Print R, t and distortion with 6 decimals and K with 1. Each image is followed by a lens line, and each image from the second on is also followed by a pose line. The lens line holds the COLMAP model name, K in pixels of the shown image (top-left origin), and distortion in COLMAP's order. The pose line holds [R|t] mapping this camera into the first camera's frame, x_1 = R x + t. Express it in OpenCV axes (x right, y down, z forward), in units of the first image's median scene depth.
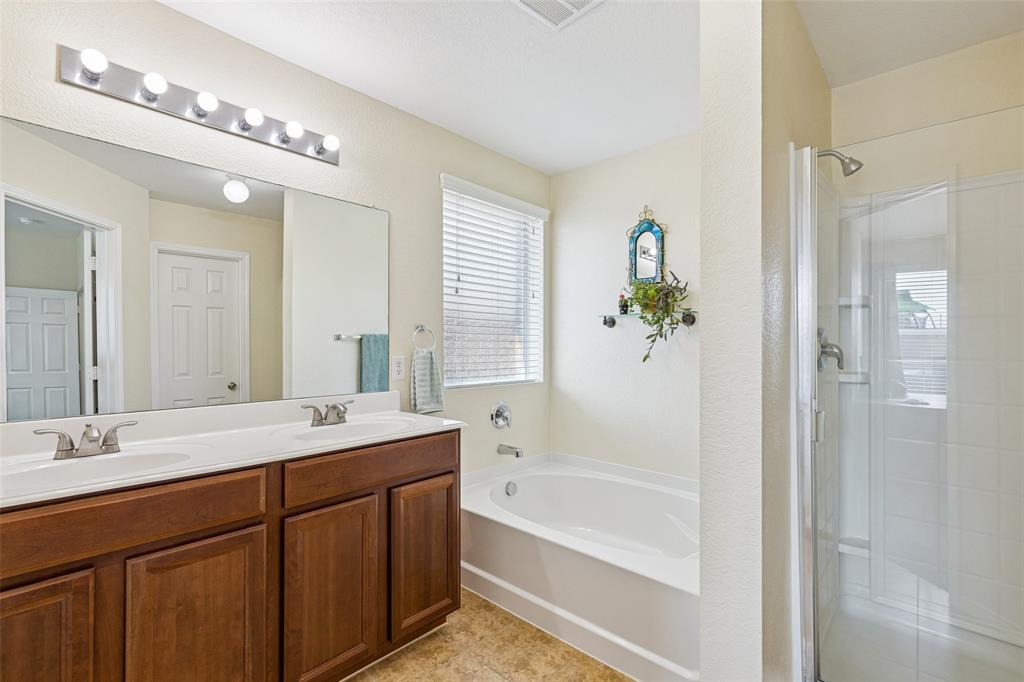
lens RADIAL K [[461.3, 0, 512.3], [0, 461.3, 343.2], [0, 0, 1]] dist [0.013976, -0.002254]
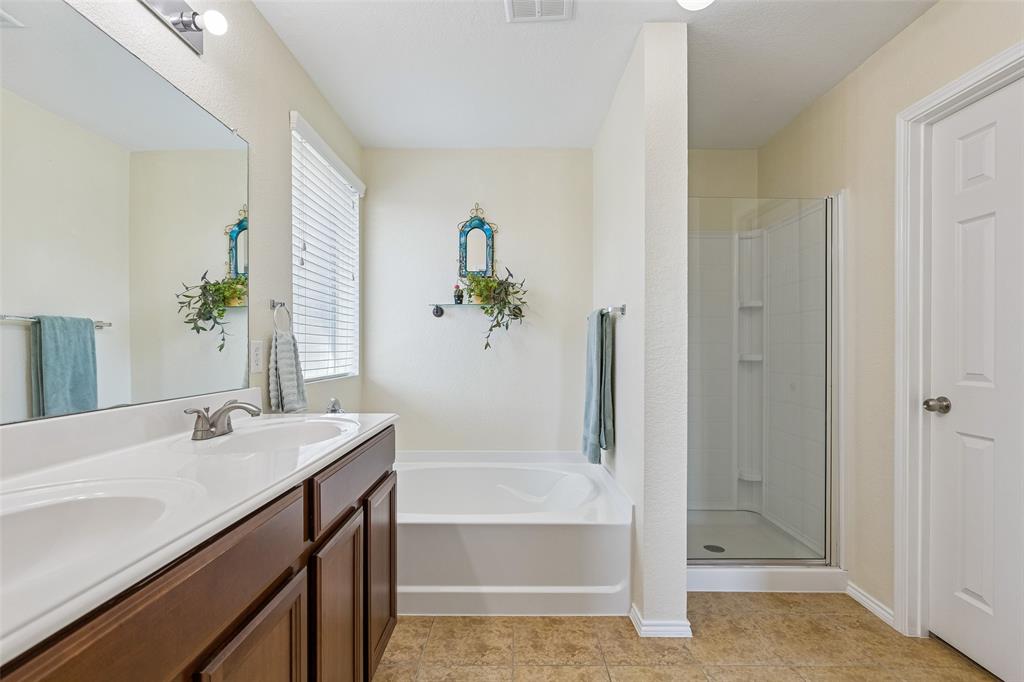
lens RADIAL K [[472.4, 0, 508.9], [0, 472.4, 348.6], [0, 0, 1]] dist [-0.003079, -0.000255]
pose [[0.741710, -0.003961, 0.670709, -0.399211], [0.000841, 0.999987, 0.004976, 0.032733], [-0.670720, -0.003126, 0.741704, 0.143866]]
